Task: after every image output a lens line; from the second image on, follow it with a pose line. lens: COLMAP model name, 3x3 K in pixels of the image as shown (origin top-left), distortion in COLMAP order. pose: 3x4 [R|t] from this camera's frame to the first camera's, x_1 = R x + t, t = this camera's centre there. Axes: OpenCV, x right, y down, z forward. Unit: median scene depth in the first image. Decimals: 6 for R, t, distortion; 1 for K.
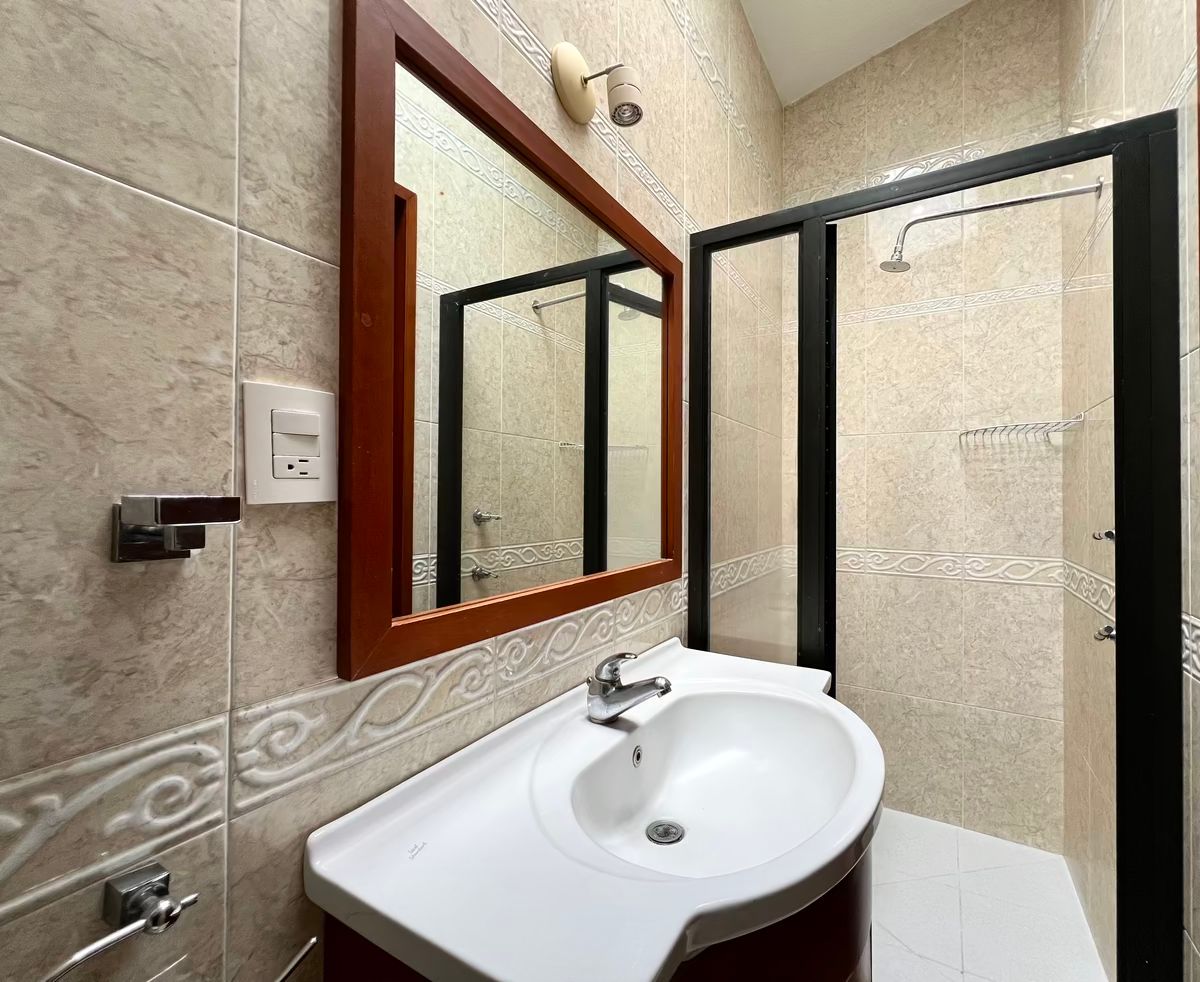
lens RADIAL K [[550.4, 0, 600.6], [0, 550.4, 491.5], [0, 0, 1]] dist [-0.004187, -0.000299]
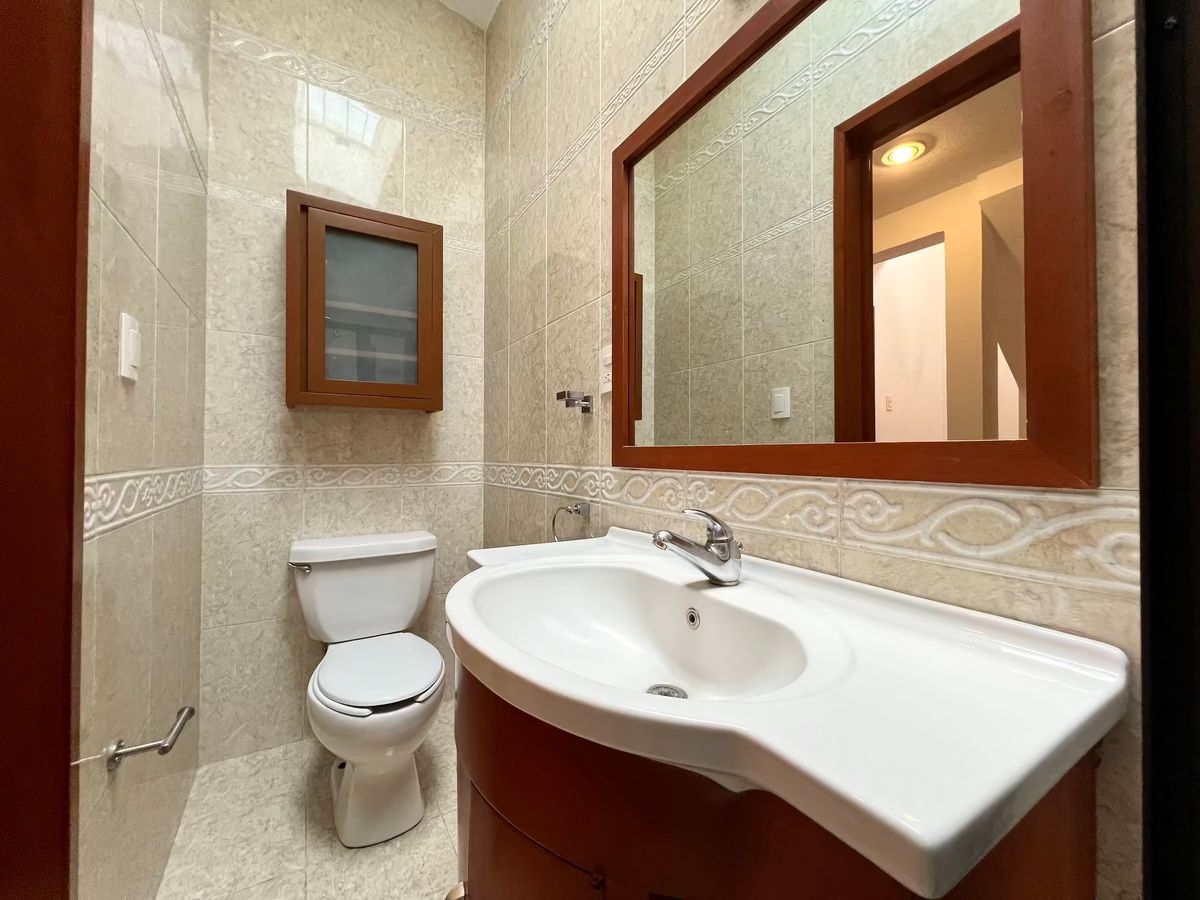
lens RADIAL K [[483.0, 0, 600.5], [0, 483.0, 447.2], [0, 0, 1]] dist [-0.002882, 0.000966]
pose [[-0.458290, -0.011822, -0.888724, 1.440887], [-0.000081, 0.999912, -0.013259, 0.305393], [0.888803, -0.006005, -0.458251, 1.974998]]
